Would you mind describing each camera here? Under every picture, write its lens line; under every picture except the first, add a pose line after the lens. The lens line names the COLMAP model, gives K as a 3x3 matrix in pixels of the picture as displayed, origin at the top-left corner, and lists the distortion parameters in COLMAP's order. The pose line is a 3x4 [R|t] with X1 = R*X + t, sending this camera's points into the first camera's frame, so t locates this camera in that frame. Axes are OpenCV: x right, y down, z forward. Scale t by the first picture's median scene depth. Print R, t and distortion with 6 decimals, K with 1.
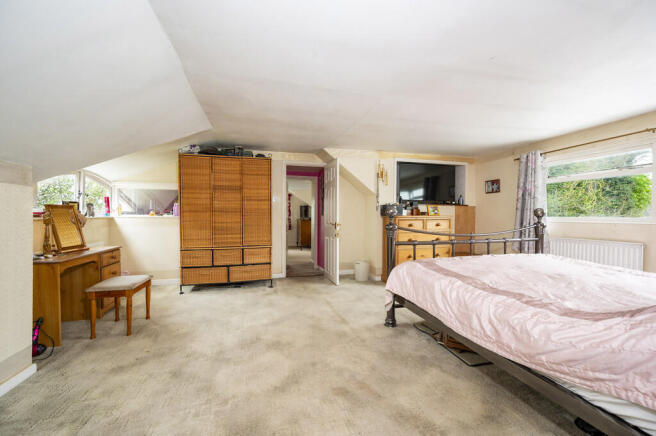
lens RADIAL K [[268.8, 0, 329.6], [0, 268.8, 218.7], [0, 0, 1]] dist [-0.003530, -0.000483]
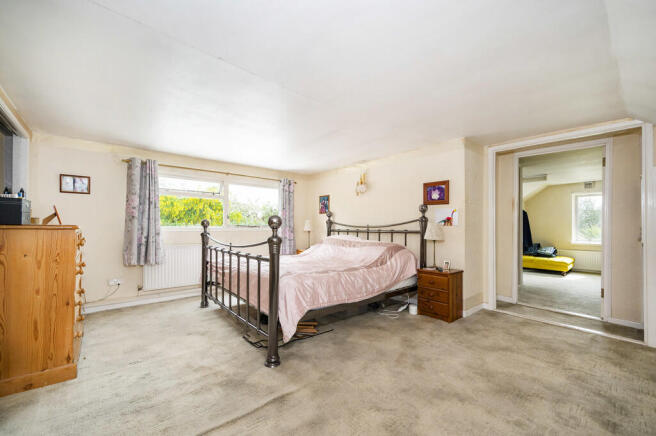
lens RADIAL K [[268.8, 0, 328.8], [0, 268.8, 221.5], [0, 0, 1]] dist [-0.003530, -0.000483]
pose [[-0.435824, 0.009933, 0.899977, -0.787300], [0.003835, 0.999951, -0.009180, -0.025595], [-0.900024, -0.000549, -0.435841, 1.662161]]
